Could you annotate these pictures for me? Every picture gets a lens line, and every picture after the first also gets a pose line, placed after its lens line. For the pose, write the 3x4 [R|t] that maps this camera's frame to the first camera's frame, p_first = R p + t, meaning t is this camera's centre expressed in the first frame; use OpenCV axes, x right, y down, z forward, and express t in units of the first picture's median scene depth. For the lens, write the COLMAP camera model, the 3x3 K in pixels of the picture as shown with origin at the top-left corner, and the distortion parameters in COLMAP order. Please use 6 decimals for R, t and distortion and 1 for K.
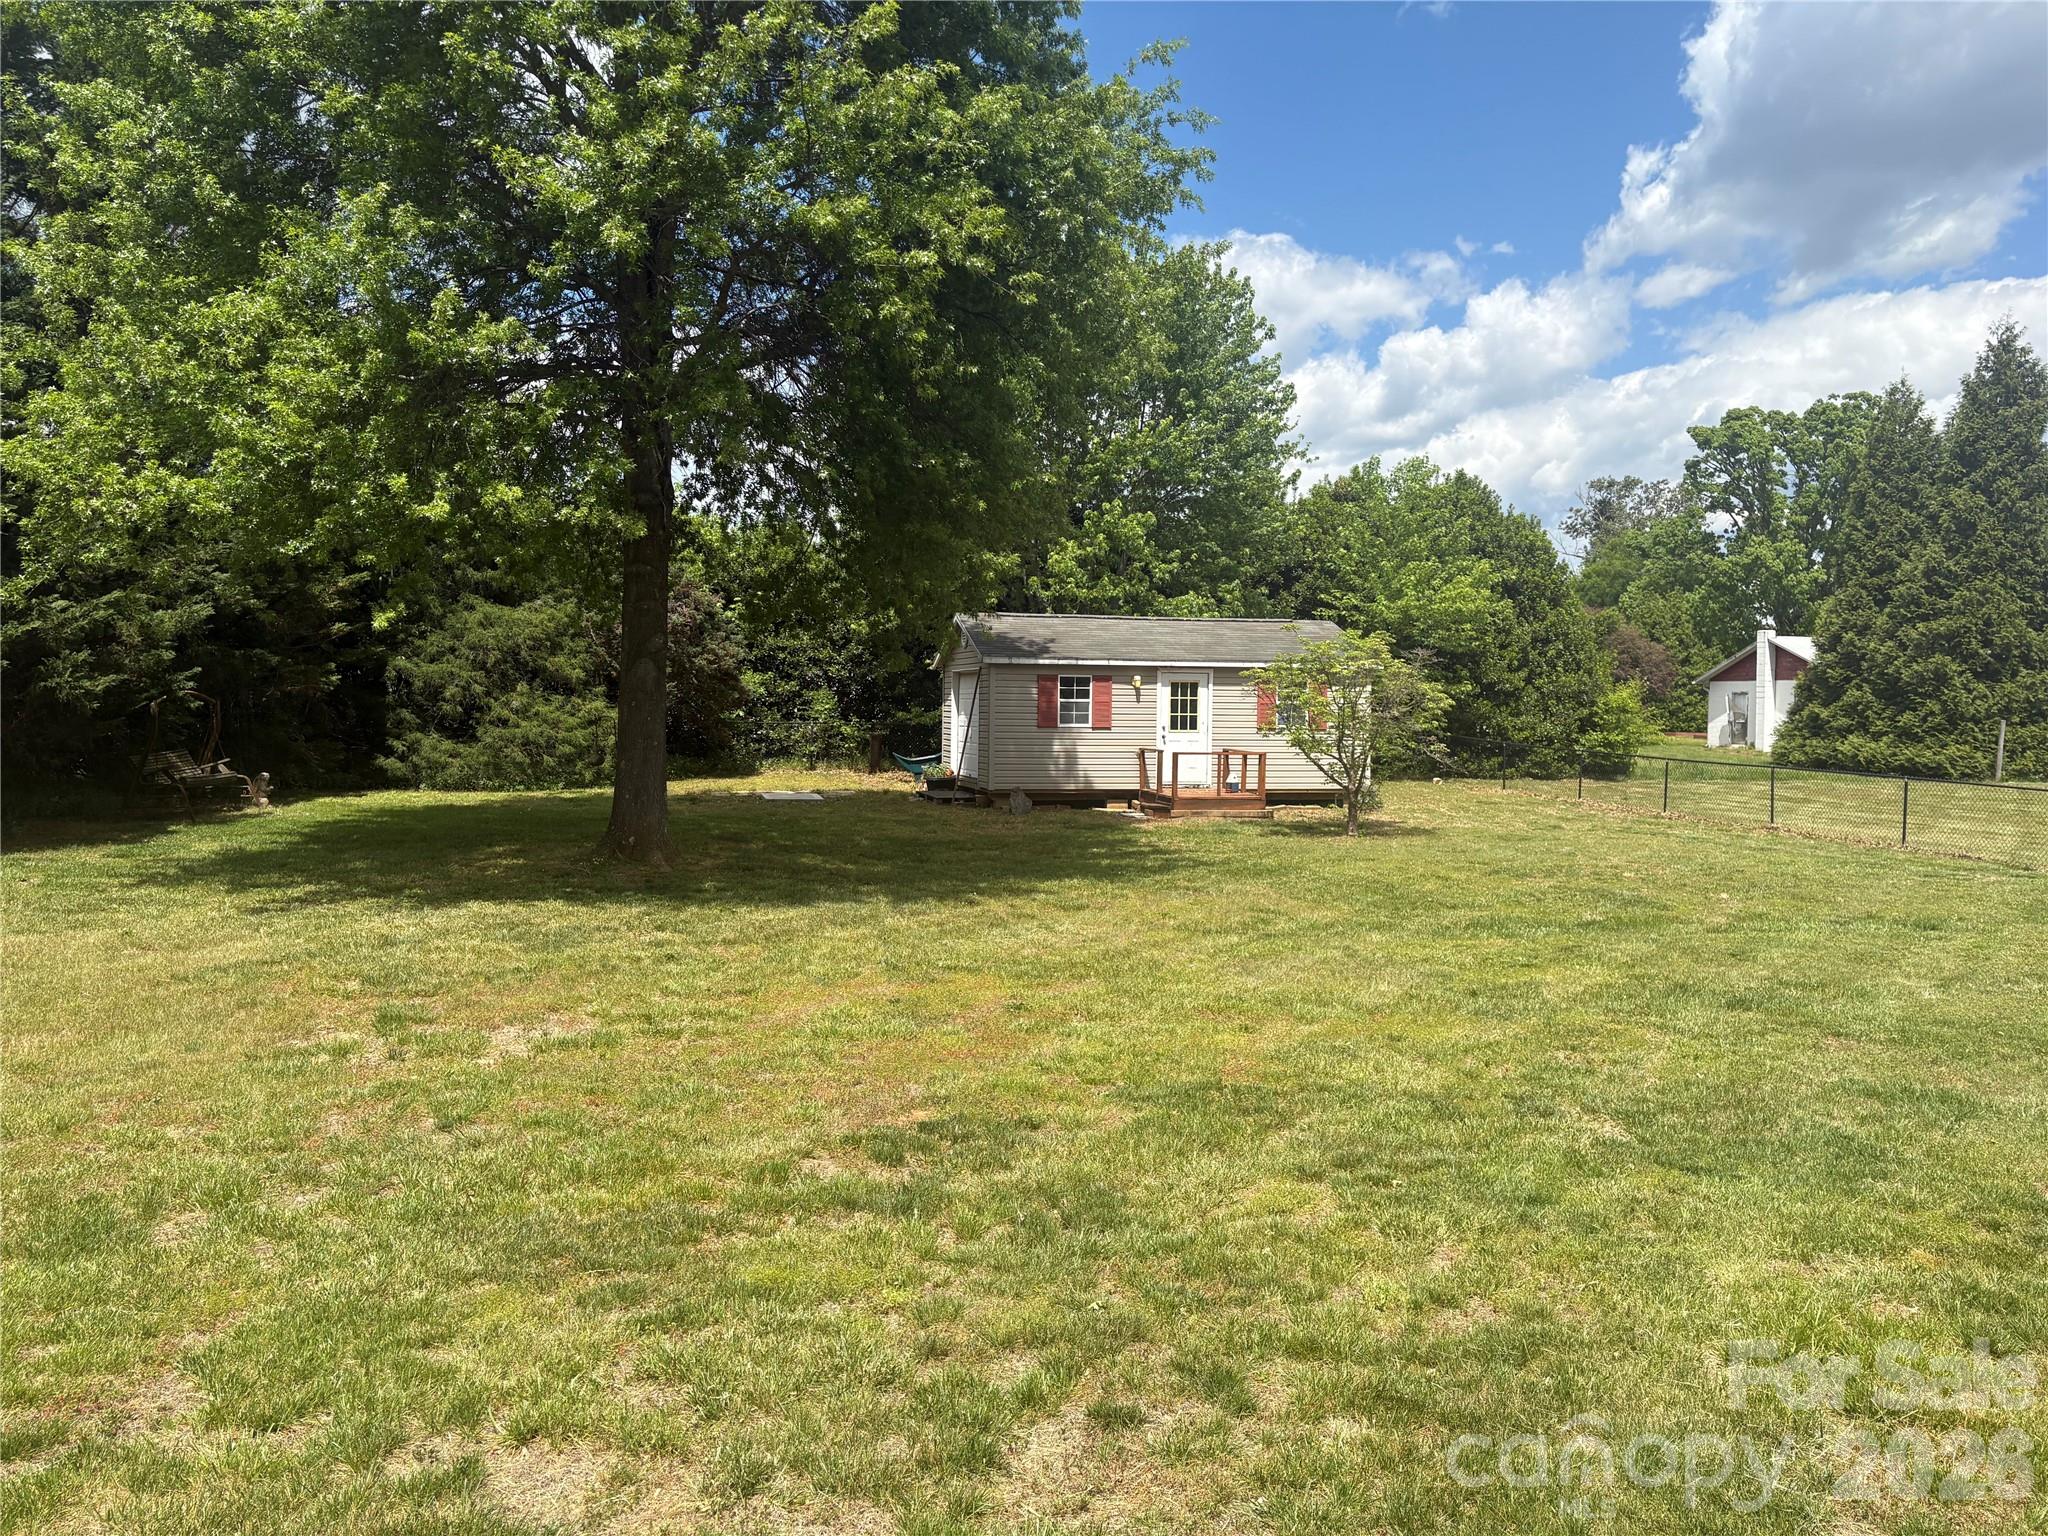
lens RADIAL K [[1528.7, 0, 1024.0], [0, 1528.7, 768.0], [0, 0, 1]] dist [0.002837, 0.000025]
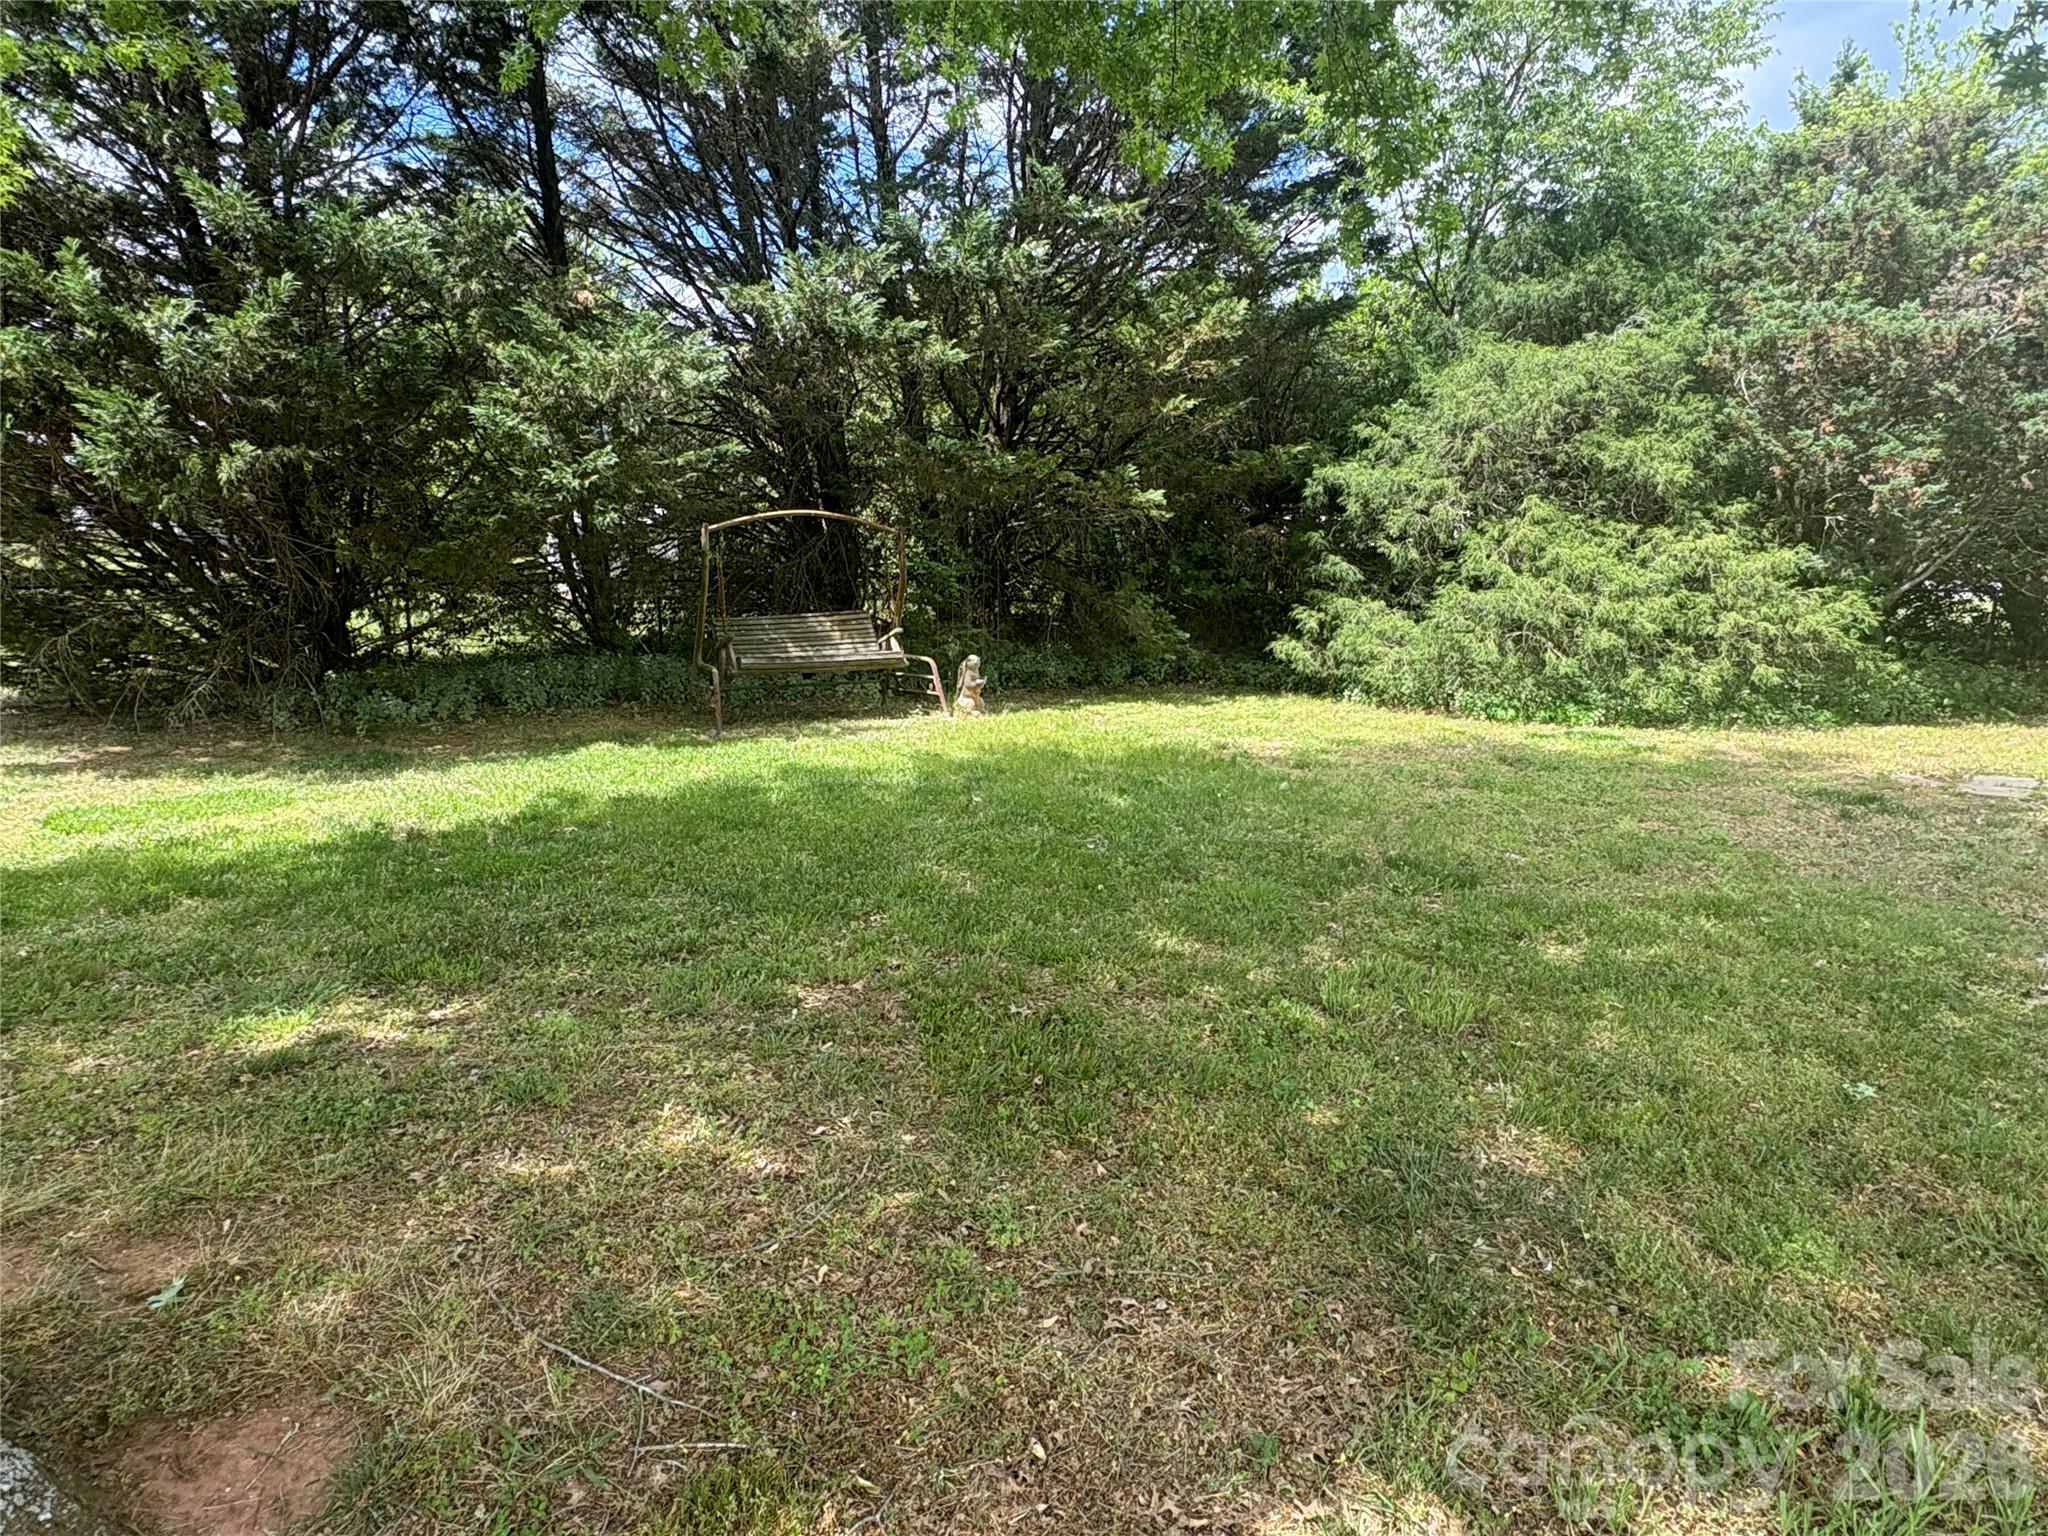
lens RADIAL K [[1144.3, 0, 1024.0], [0, 1144.3, 768.0], [0, 0, 1]] dist [-0.001342, -0.000142]
pose [[0.451464, 0.145361, -0.880370, -0.071132], [-0.045874, 0.989118, 0.139792, -0.014452], [0.891109, -0.022725, 0.453219, 0.699454]]
